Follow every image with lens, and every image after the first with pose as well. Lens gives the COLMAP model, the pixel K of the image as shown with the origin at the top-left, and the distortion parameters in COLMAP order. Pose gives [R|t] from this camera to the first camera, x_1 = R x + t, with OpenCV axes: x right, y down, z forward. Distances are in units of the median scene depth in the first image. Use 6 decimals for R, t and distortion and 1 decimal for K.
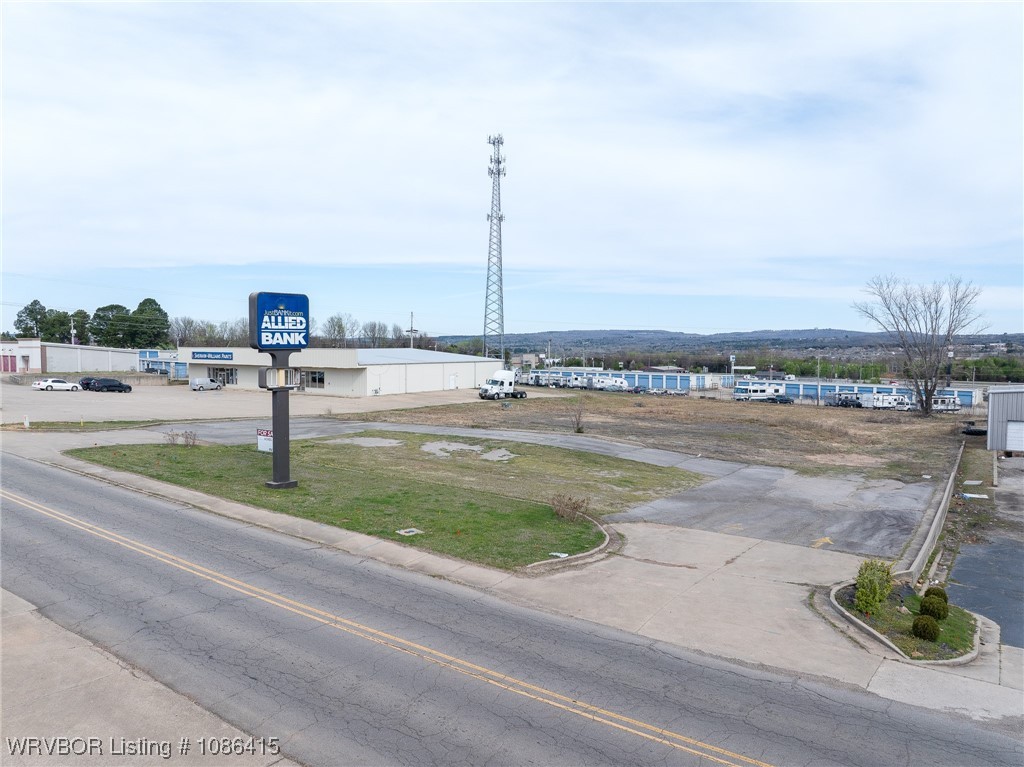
lens RADIAL K [[718.3, 0, 513.0], [0, 718.3, 381.2], [0, 0, 1]] dist [-0.041528, 0.012651]
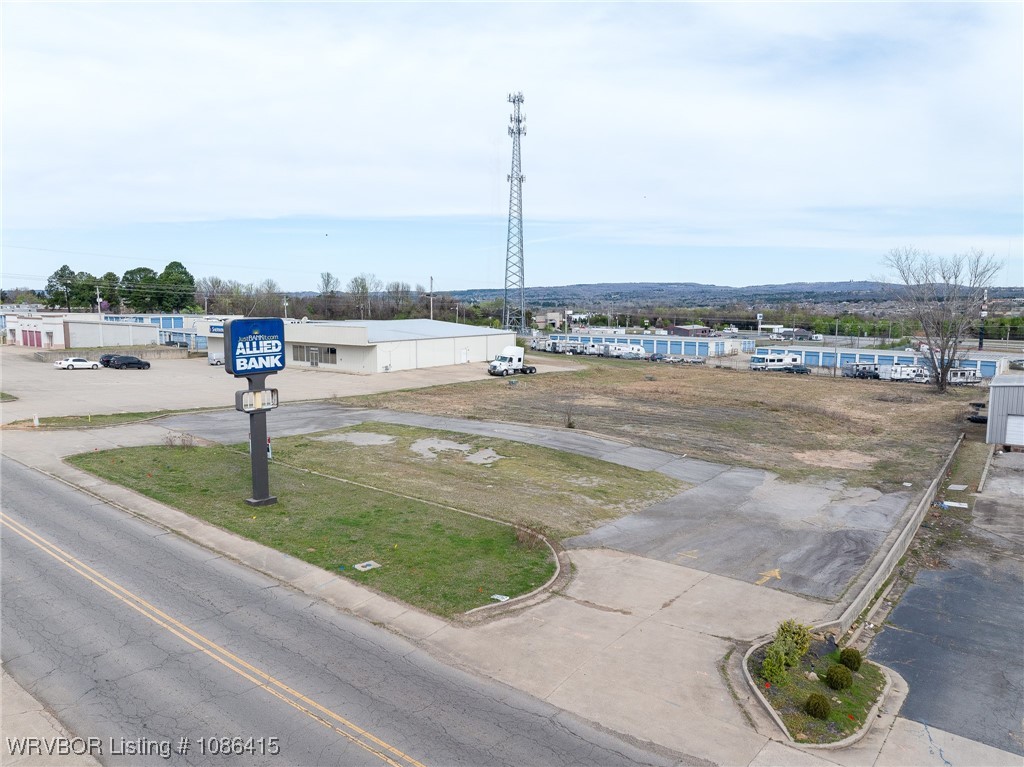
lens RADIAL K [[718.3, 0, 515.5], [0, 718.3, 380.0], [0, 0, 1]] dist [-0.041528, 0.012651]
pose [[0.999224, 0.001289, -0.039368, 0.070194], [0.001323, 0.997802, 0.066257, -0.080017], [0.039367, -0.066258, 0.997026, -0.012192]]
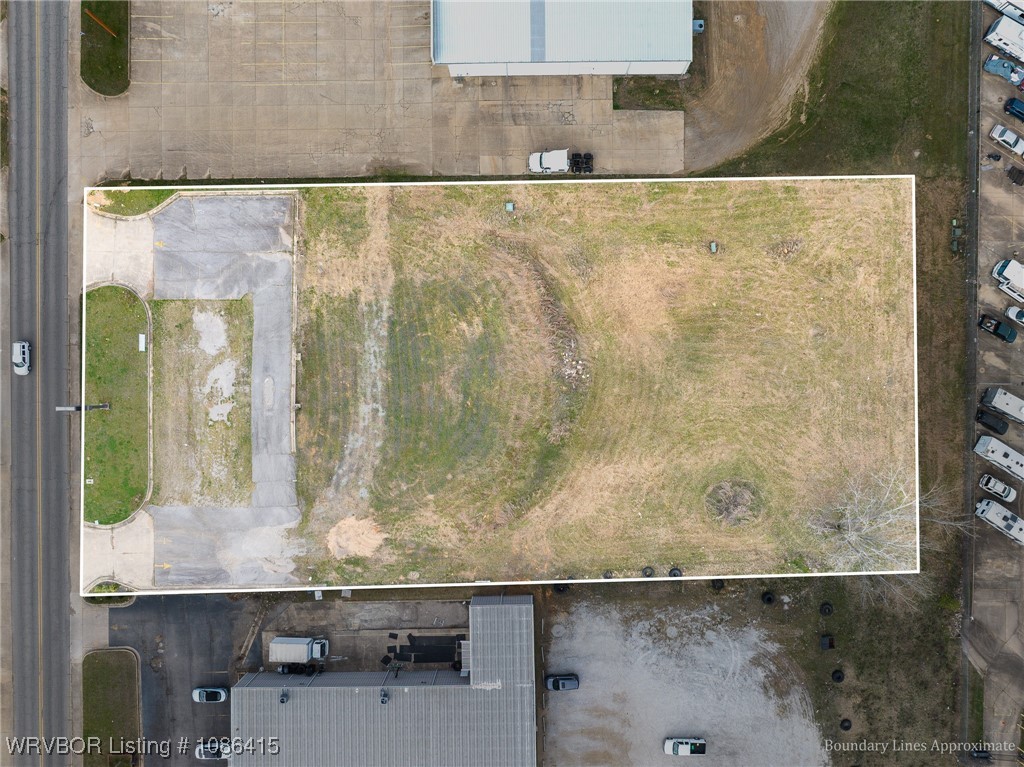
lens RADIAL K [[718.3, 0, 513.7], [0, 718.3, 380.5], [0, 0, 1]] dist [-0.041528, 0.012651]
pose [[0.579119, 0.815054, -0.017585, 0.489613], [-0.019914, 0.035707, 0.999164, -2.235600], [0.815000, -0.578284, 0.036909, 1.848786]]
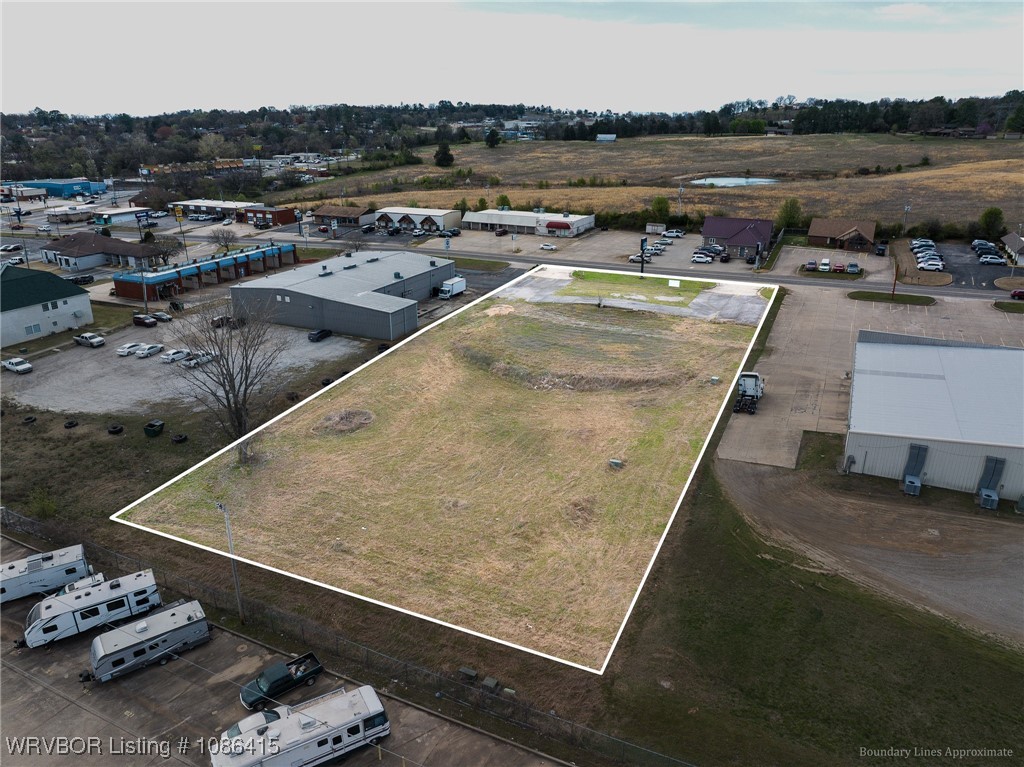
lens RADIAL K [[718.3, 0, 530.7], [0, 718.3, 377.6], [0, 0, 1]] dist [-0.041528, 0.012651]
pose [[-0.983055, 0.053336, -0.175380, 1.029024], [-0.017613, 0.924827, 0.379981, -0.813994], [0.182463, 0.376631, -0.908216, 4.387605]]
